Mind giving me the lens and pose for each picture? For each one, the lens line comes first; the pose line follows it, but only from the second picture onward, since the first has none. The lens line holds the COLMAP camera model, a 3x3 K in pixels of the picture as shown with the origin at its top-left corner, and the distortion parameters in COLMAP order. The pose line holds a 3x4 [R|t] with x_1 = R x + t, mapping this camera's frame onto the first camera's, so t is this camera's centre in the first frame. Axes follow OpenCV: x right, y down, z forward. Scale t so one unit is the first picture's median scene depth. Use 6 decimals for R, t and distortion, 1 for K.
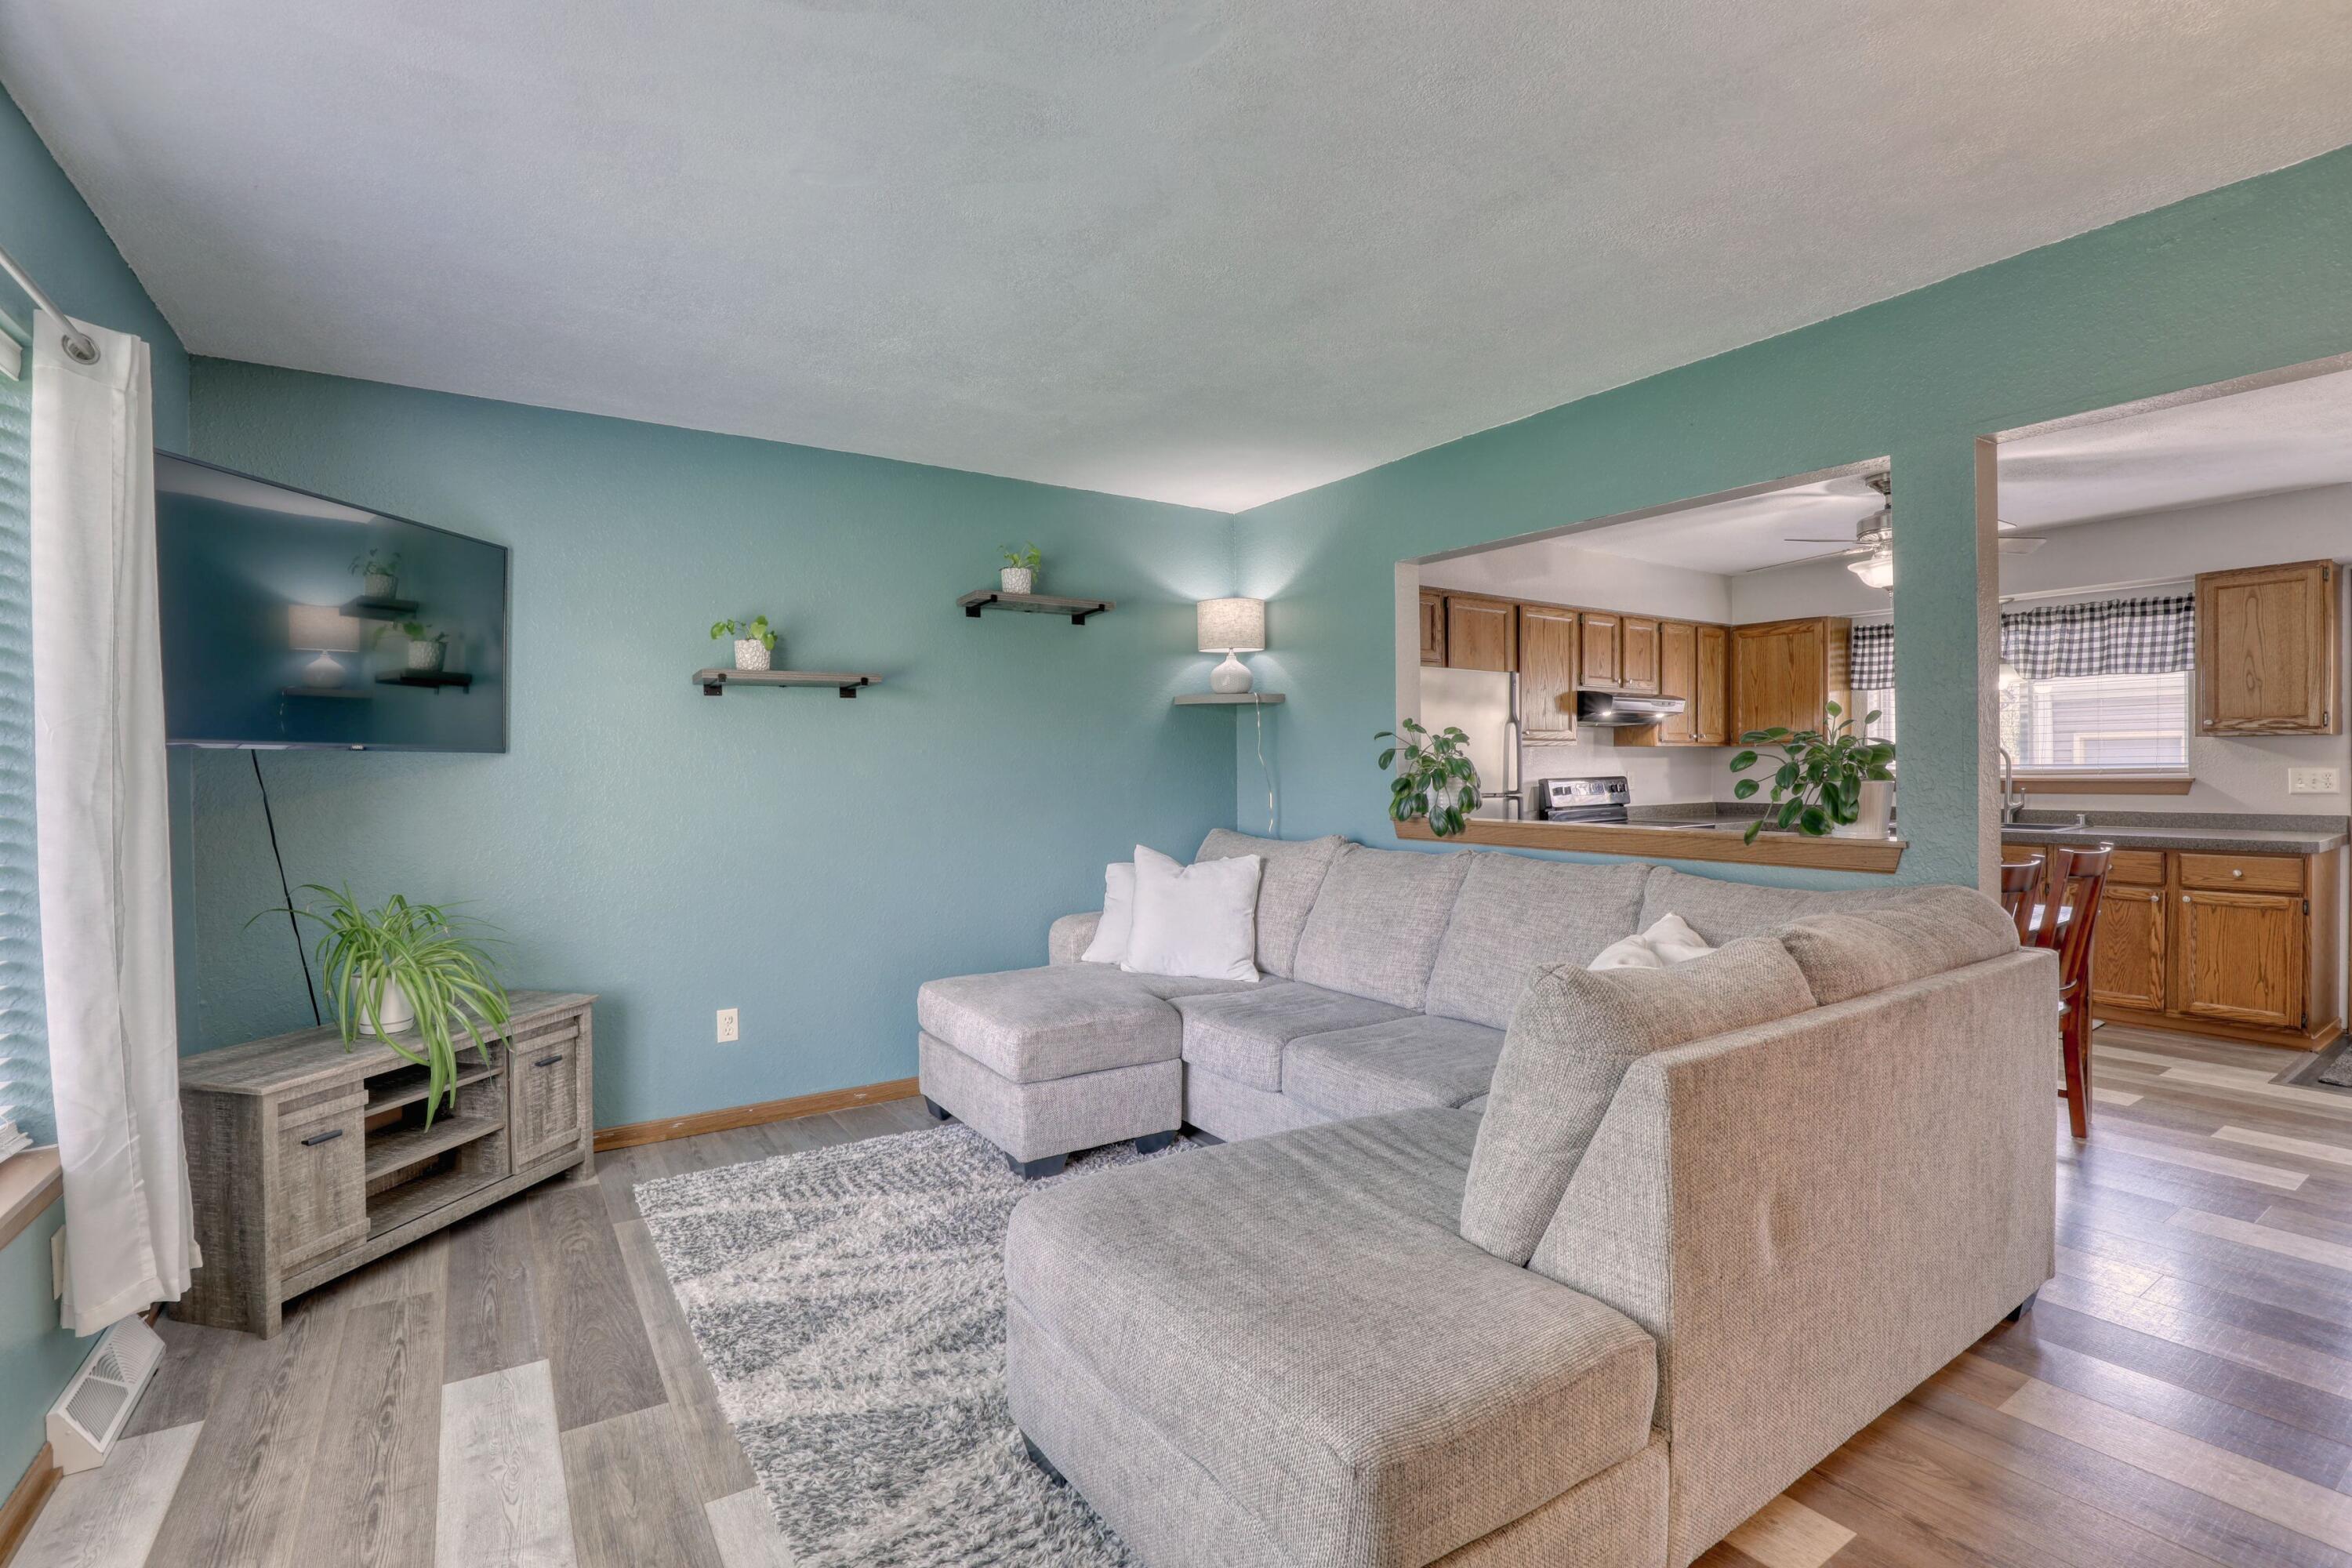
lens RADIAL K [[1076.3, 0, 1205.3], [0, 1076.3, 777.6], [0, 0, 1]] dist [-0.034176, 0.007292]
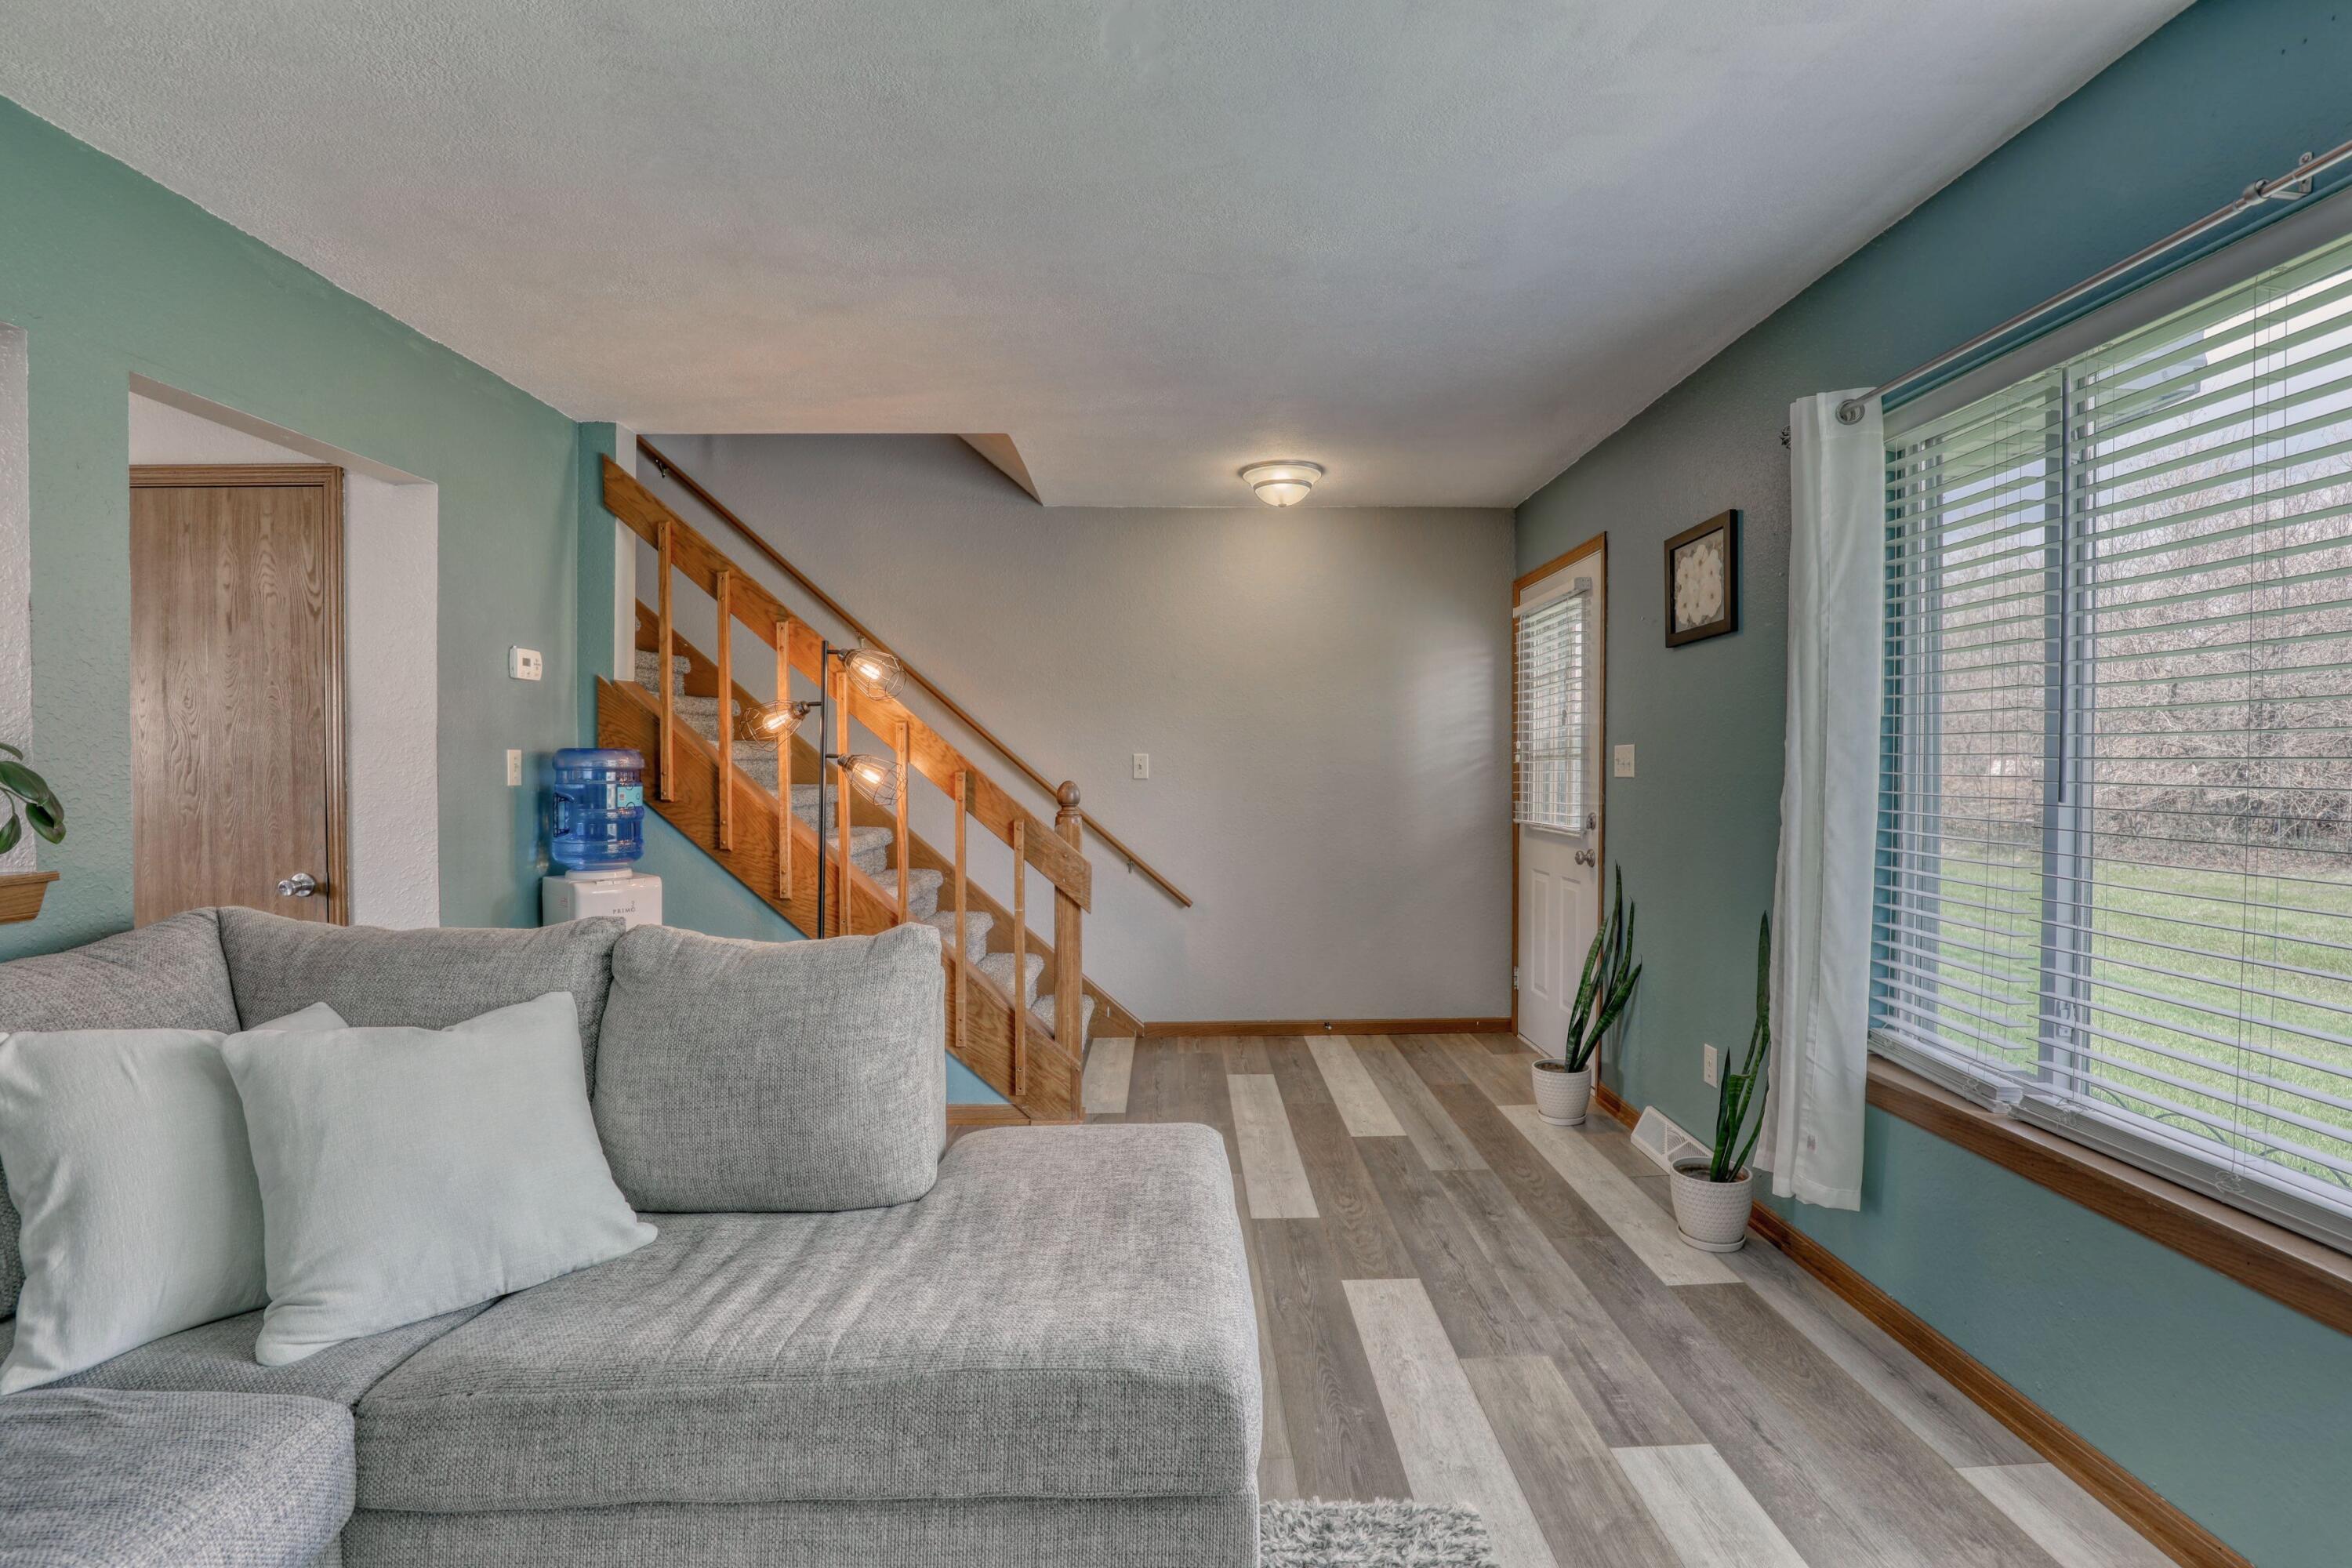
lens RADIAL K [[1074.5, 0, 1185.1], [0, 1074.5, 781.1], [0, 0, 1]] dist [-0.038629, 0.008873]
pose [[-0.835051, 0.000205, 0.550172, -0.199280], [0.012232, 0.999760, 0.018193, -0.002078], [-0.550036, 0.021922, -0.834853, 0.602447]]
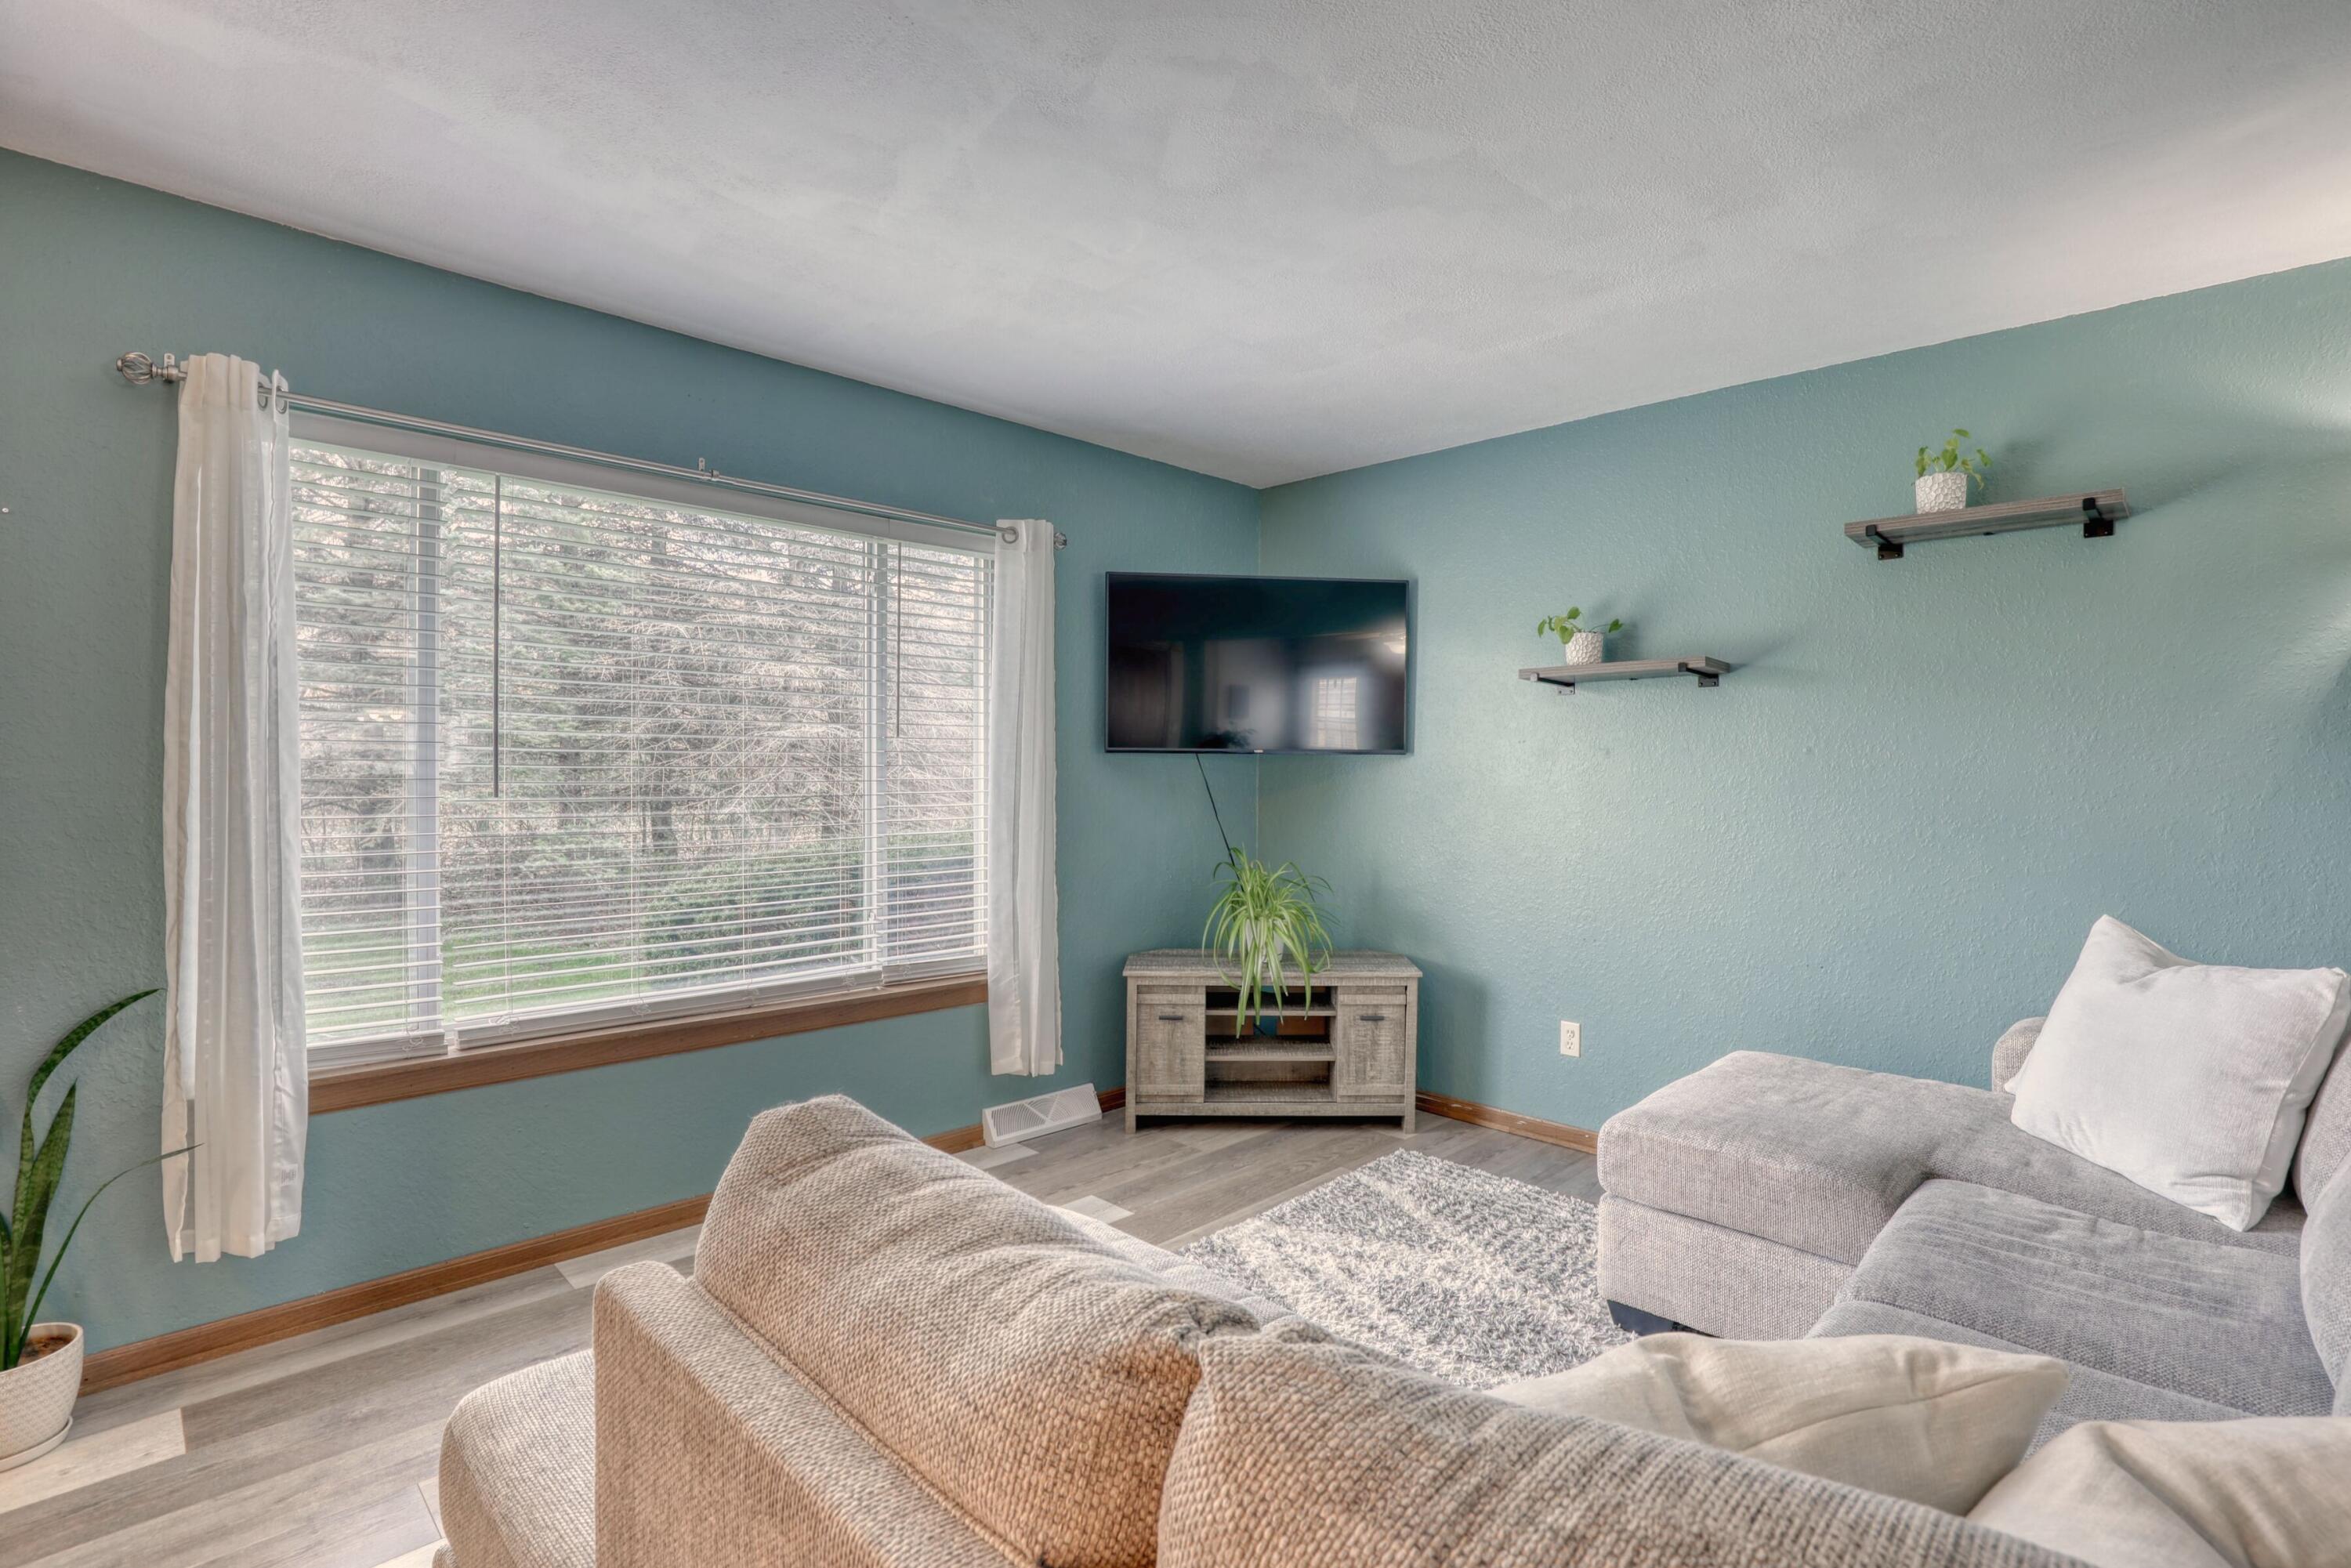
lens RADIAL K [[1103.9, 0, 1231.4], [0, 1103.9, 778.2], [0, 0, 1]] dist [-0.030780, 0.008494]
pose [[0.218705, 0.020170, -0.975583, 0.320582], [-0.017988, 0.999700, 0.016636, -0.008529], [0.975625, 0.013910, 0.219002, 0.353589]]
